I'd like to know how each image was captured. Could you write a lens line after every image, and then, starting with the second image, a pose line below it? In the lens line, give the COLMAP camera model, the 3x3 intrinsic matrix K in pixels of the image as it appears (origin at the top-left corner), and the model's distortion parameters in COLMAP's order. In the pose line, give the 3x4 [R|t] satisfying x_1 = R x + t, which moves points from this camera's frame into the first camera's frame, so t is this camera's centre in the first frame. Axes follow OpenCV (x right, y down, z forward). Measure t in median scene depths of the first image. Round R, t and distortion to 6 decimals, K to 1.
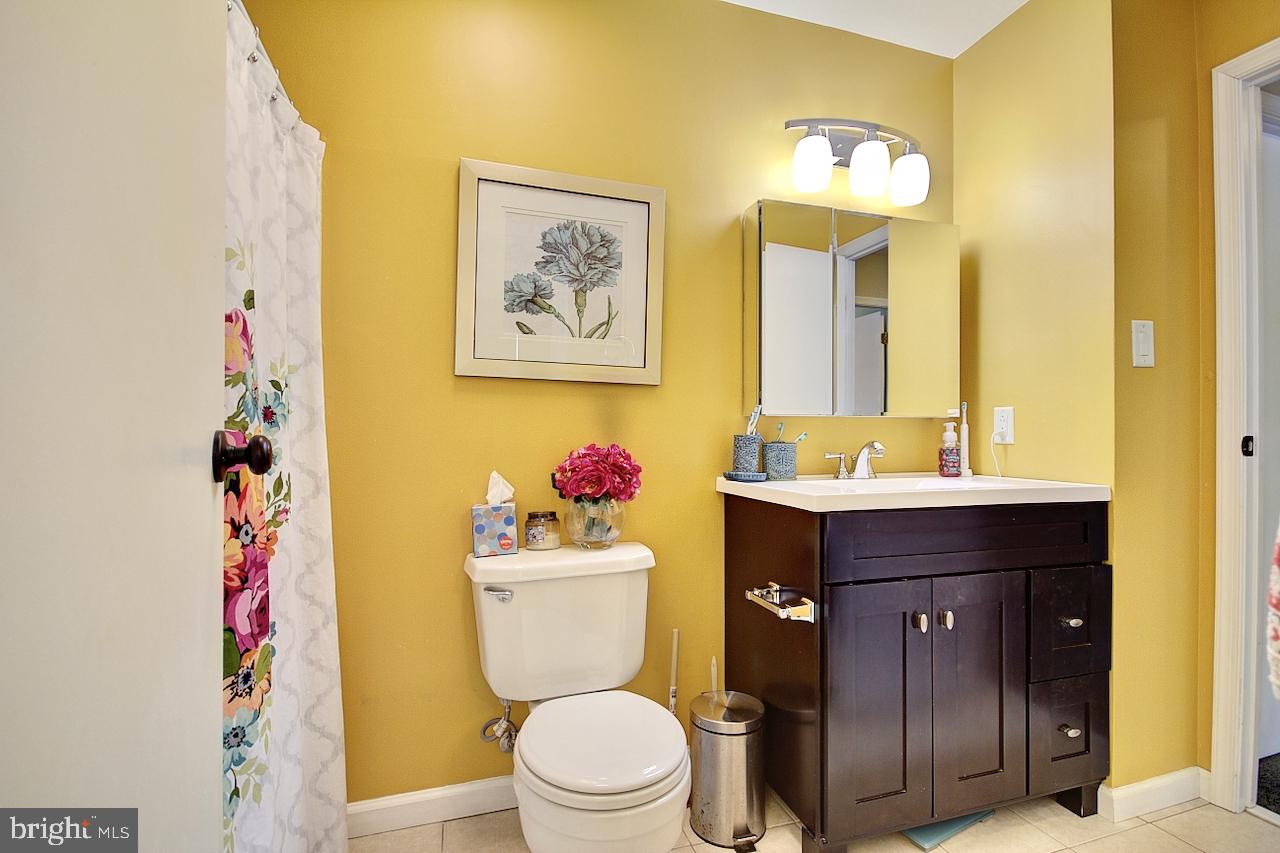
lens RADIAL K [[581.3, 0, 641.8], [0, 581.3, 426.2], [0, 0, 1]] dist [0.001138, -0.009095]
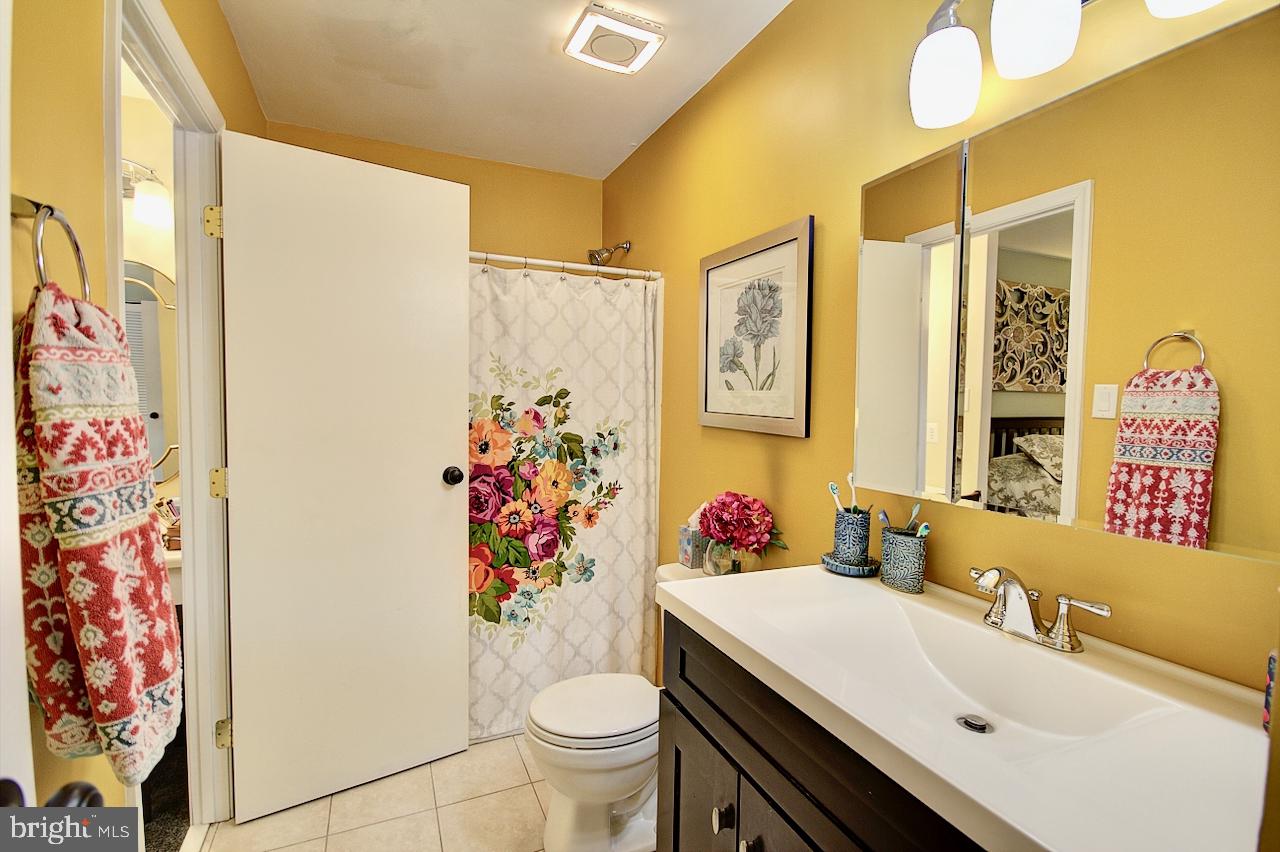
lens RADIAL K [[581.3, 0, 645.1], [0, 581.3, 428.2], [0, 0, 1]] dist [0.001138, -0.009095]
pose [[0.125551, 0.043074, -0.991152, 0.927134], [-0.003402, 0.999070, 0.042987, -0.129465], [0.992081, -0.002025, 0.125581, 0.673404]]
